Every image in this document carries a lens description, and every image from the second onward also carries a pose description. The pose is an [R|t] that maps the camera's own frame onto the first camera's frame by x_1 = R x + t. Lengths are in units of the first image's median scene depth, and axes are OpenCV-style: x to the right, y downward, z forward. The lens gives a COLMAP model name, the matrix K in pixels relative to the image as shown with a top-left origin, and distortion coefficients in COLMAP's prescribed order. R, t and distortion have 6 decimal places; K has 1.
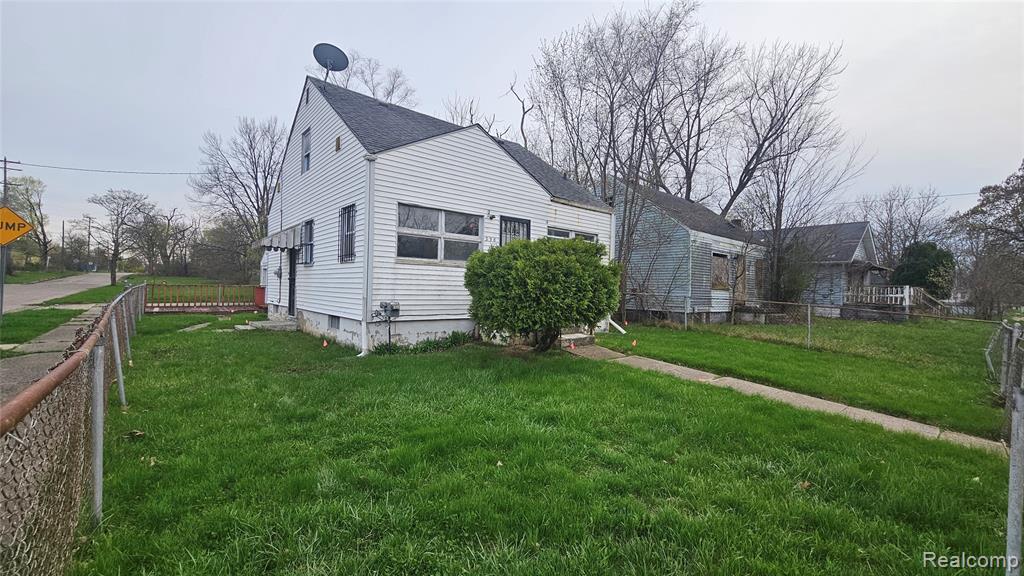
lens RADIAL K [[419.2, 0, 515.7], [0, 419.2, 288.3], [0, 0, 1]] dist [-0.002408, 0.000715]
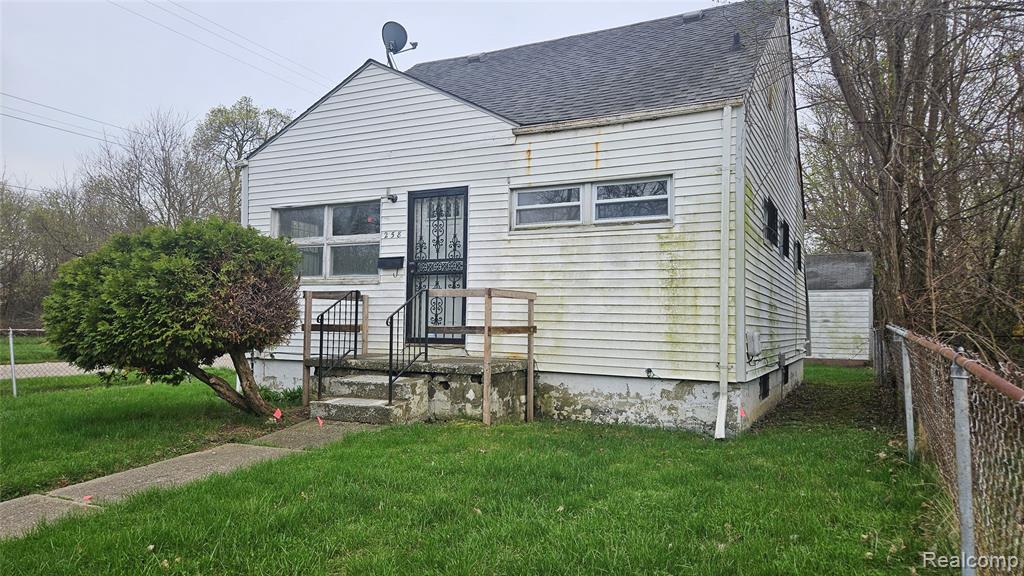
lens RADIAL K [[654.4, 0, 509.3], [0, 654.4, 281.8], [0, 0, 1]] dist [0.006700, 0.000156]
pose [[0.360113, -0.060609, -0.930938, 0.817720], [-0.004768, 0.997755, -0.066804, 0.013360], [0.932896, 0.028496, 0.359016, 0.754754]]
